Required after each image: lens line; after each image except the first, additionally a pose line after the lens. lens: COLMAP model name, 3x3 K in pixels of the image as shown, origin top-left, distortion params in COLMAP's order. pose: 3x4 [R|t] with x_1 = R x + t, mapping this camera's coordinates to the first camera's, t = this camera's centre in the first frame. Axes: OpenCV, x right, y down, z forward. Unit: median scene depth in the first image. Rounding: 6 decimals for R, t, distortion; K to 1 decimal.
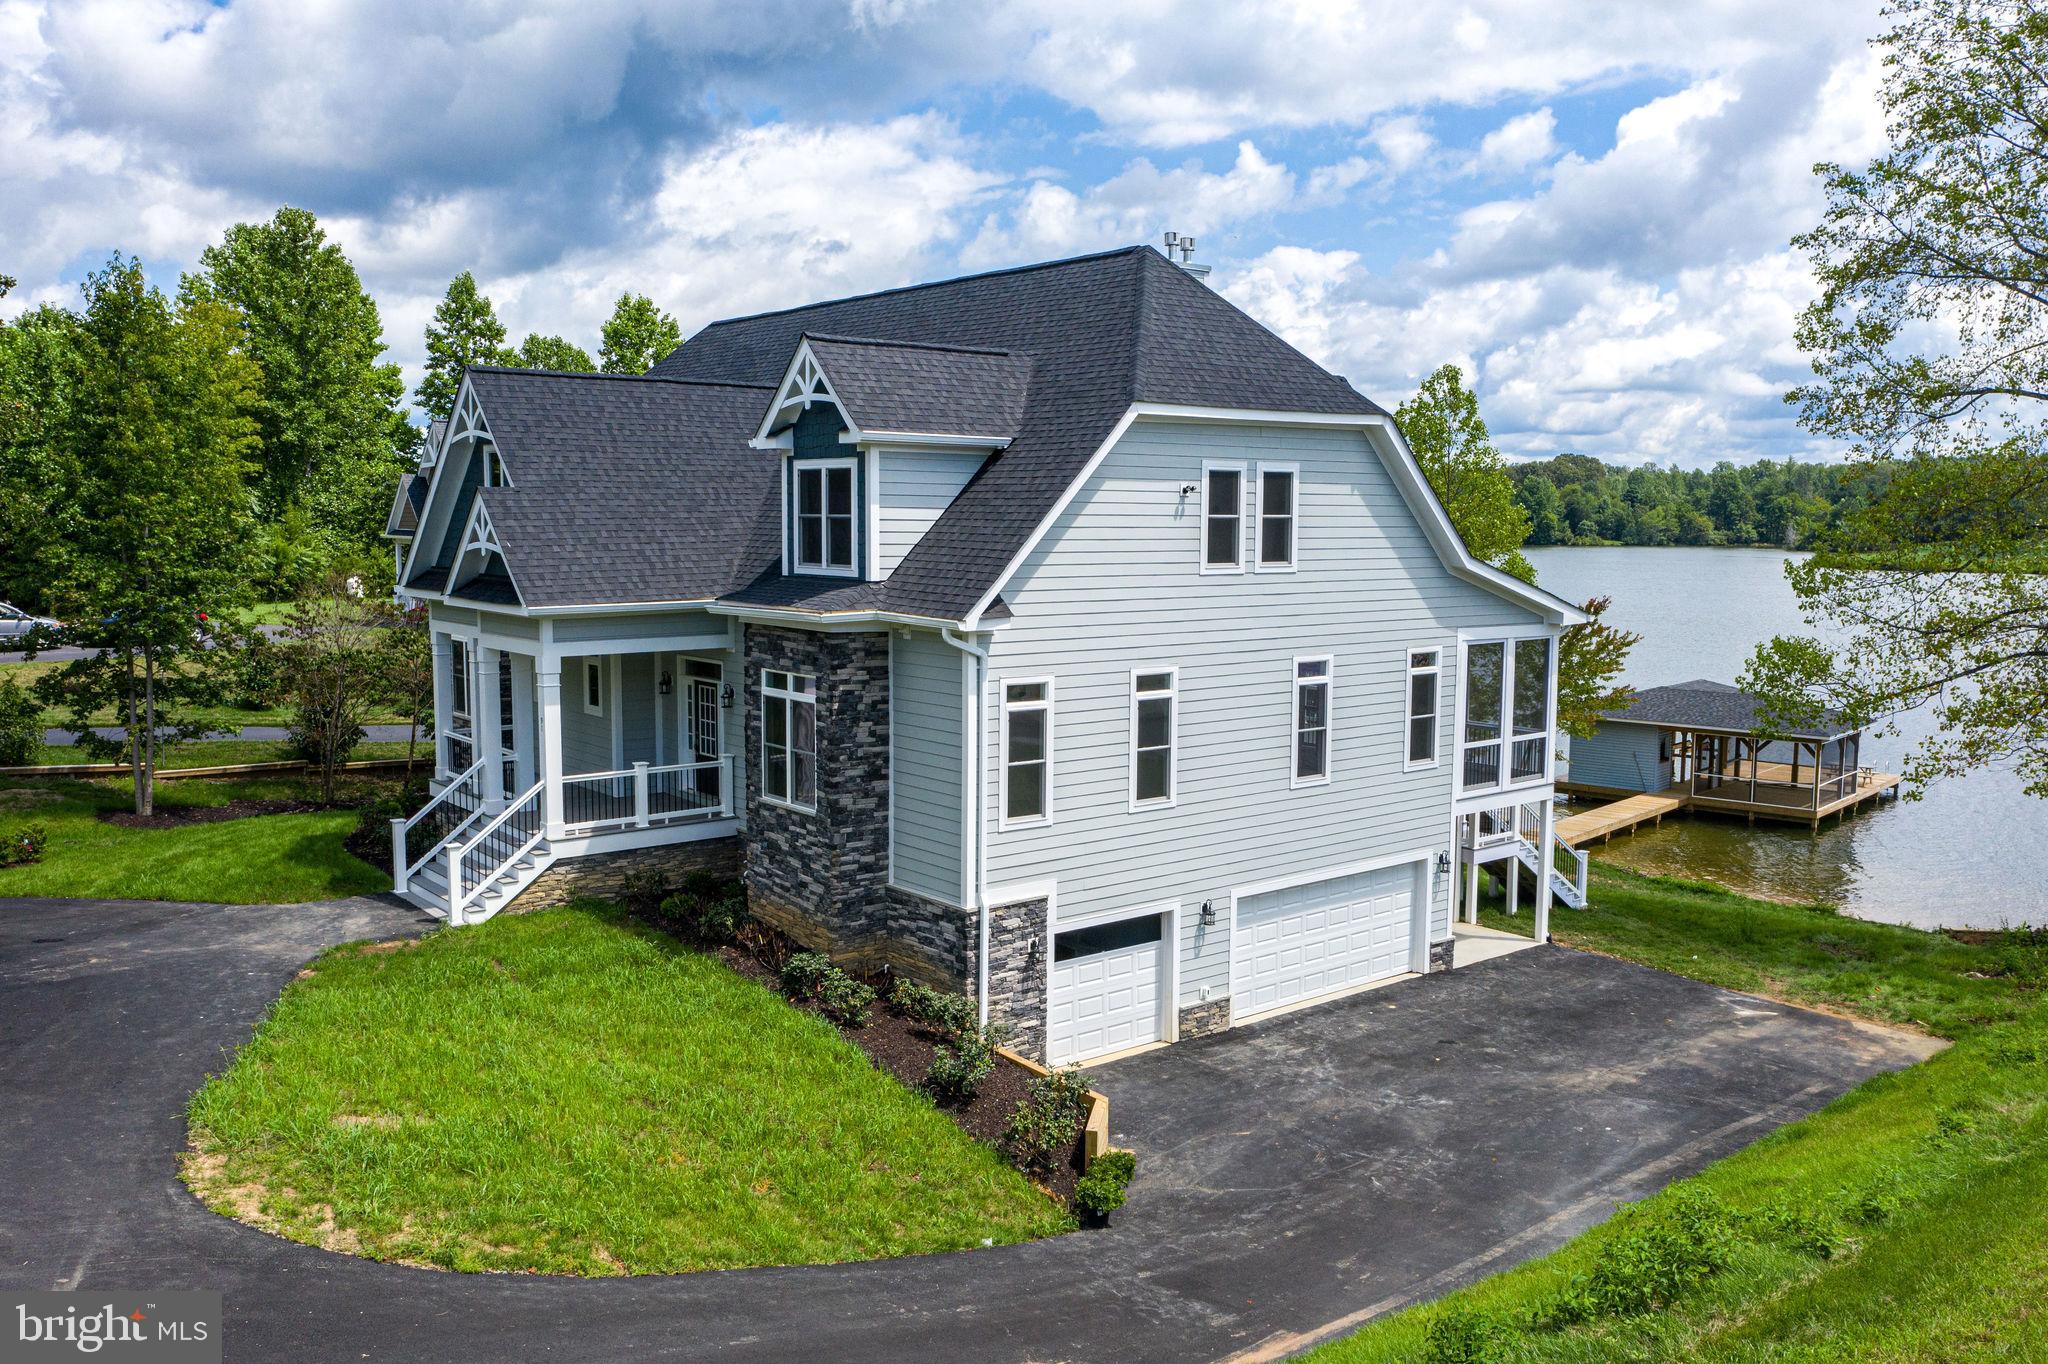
lens RADIAL K [[1636.2, 0, 1024.0], [0, 1636.2, 682.0], [0, 0, 1]] dist [-0.017005, -0.003977]
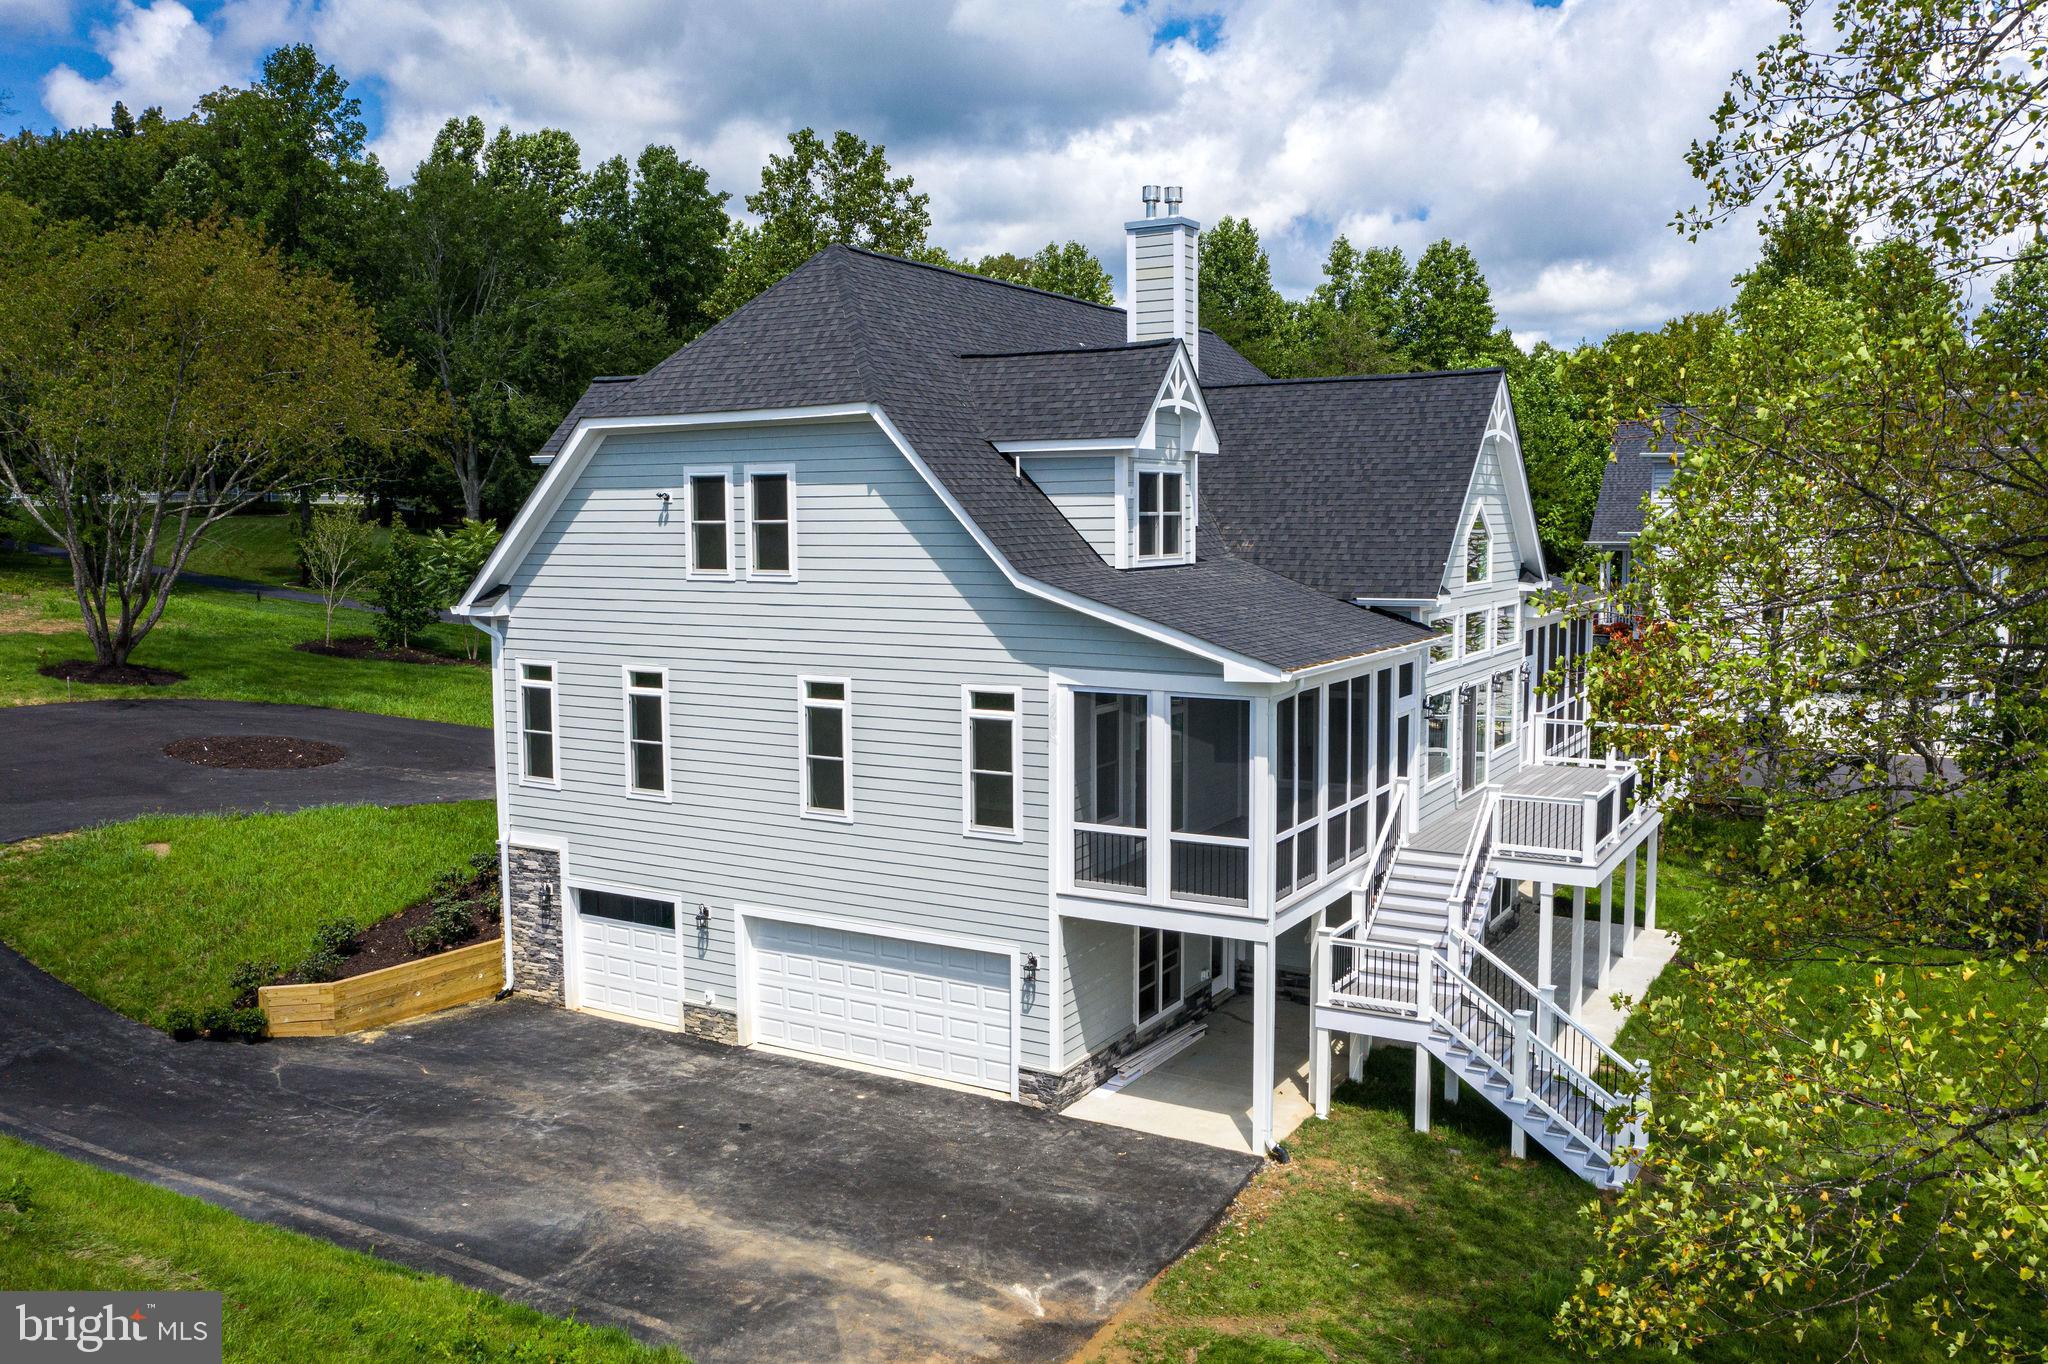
lens RADIAL K [[1636.2, 0, 1024.0], [0, 1636.2, 682.0], [0, 0, 1]] dist [-0.017005, -0.003977]
pose [[0.353738, 0.093680, -0.930642, 1.097973], [-0.085014, 0.994074, 0.067751, -0.086570], [0.931473, 0.055151, 0.359605, 0.812740]]
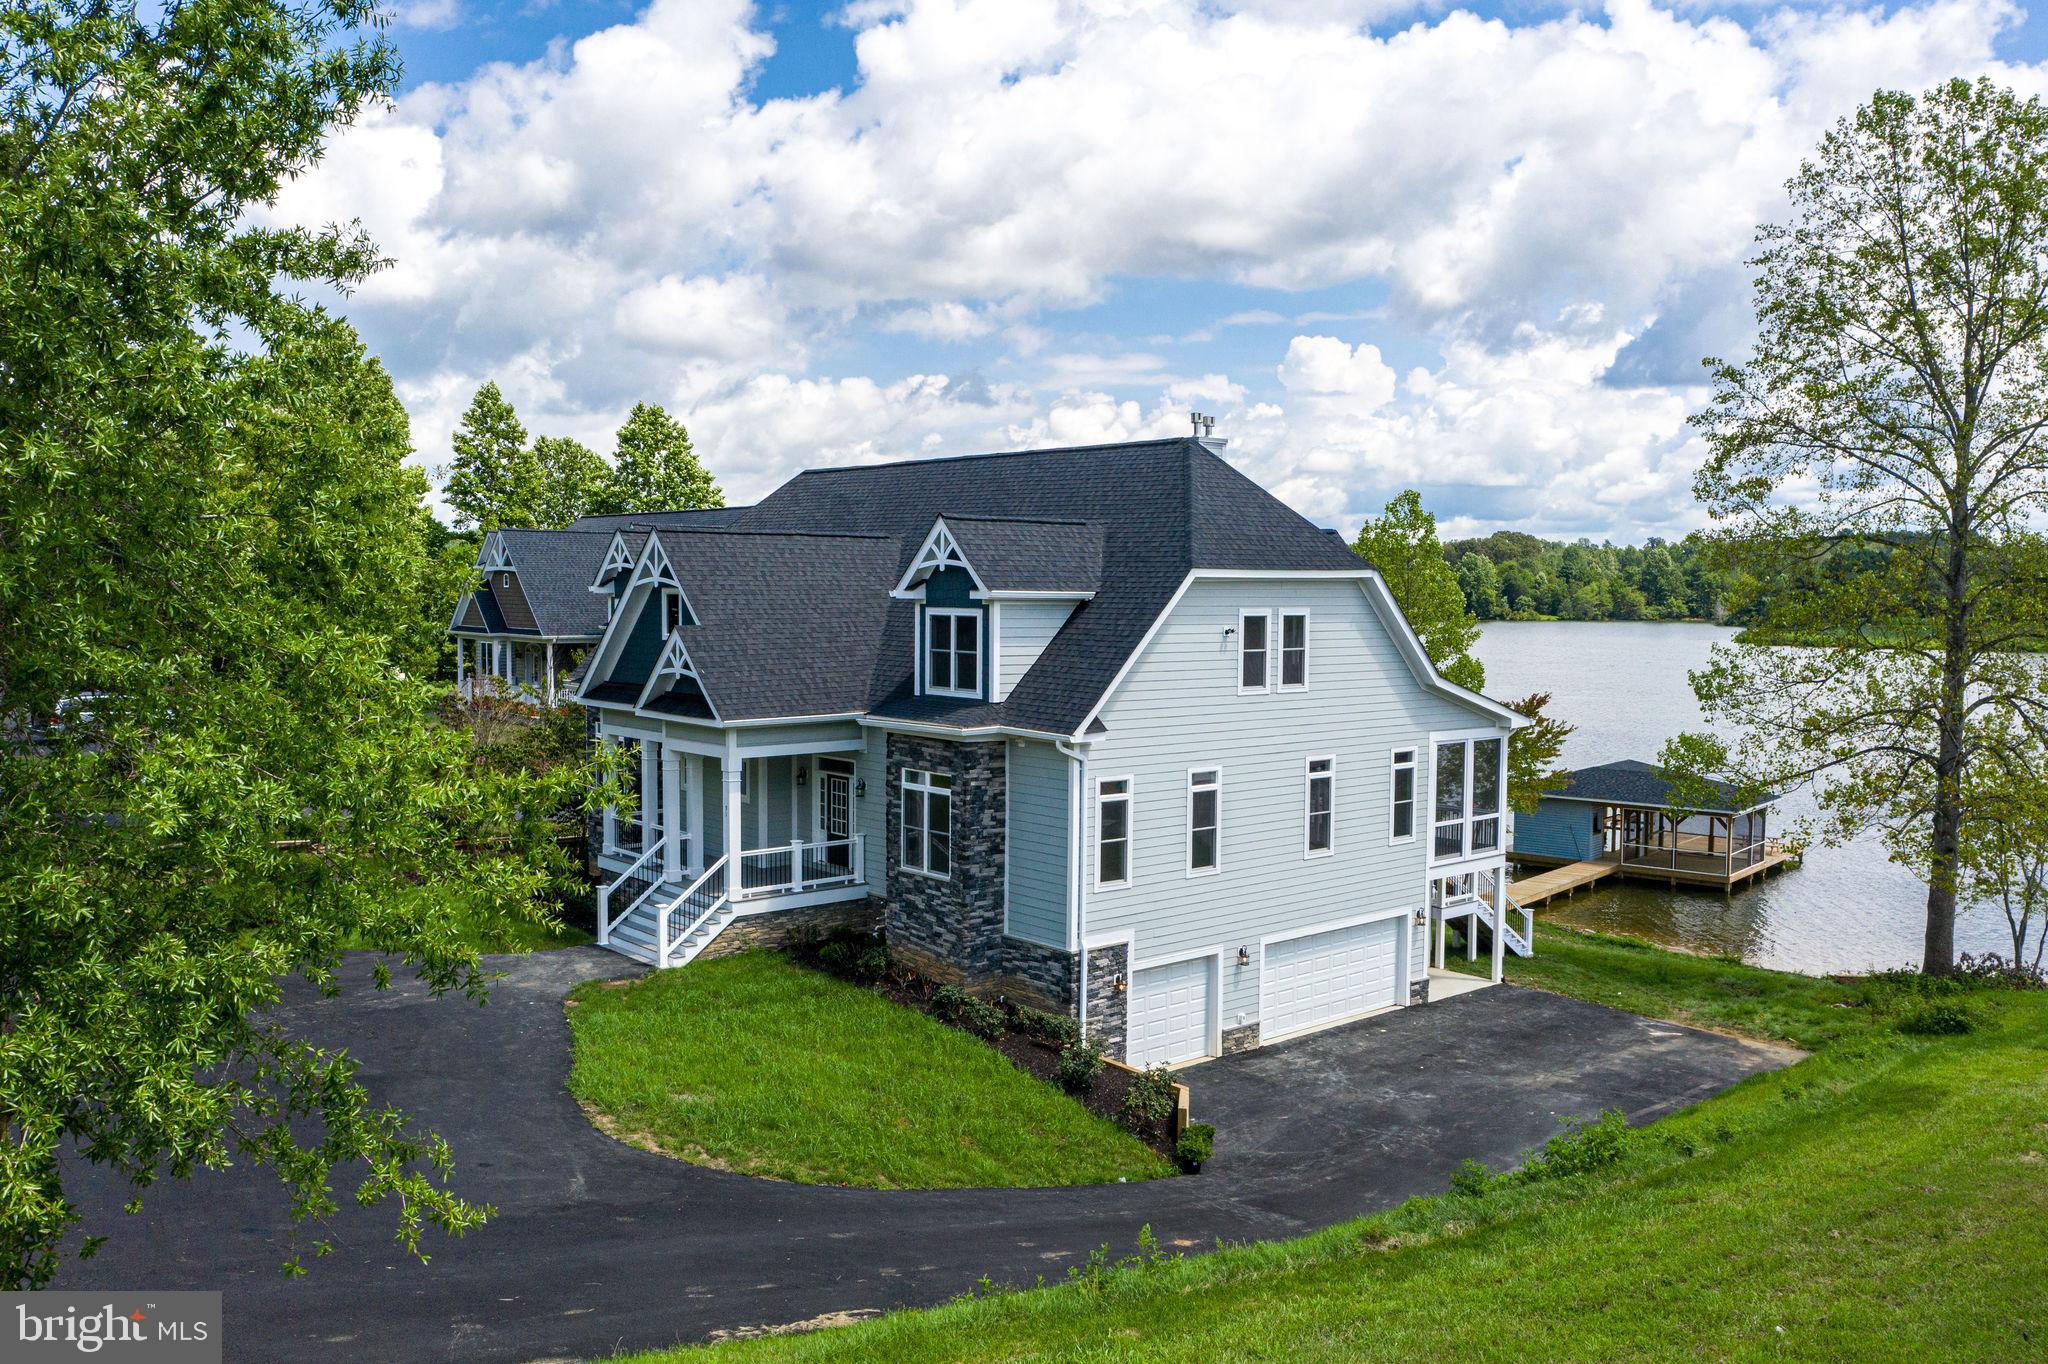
lens RADIAL K [[1636.2, 0, 1024.0], [0, 1636.2, 682.0], [0, 0, 1]] dist [-0.017005, -0.003977]
pose [[0.999415, 0.000166, 0.034201, -0.105103], [0.001302, 0.999078, -0.042905, -0.019850], [-0.034177, 0.042924, 0.998494, -0.293121]]
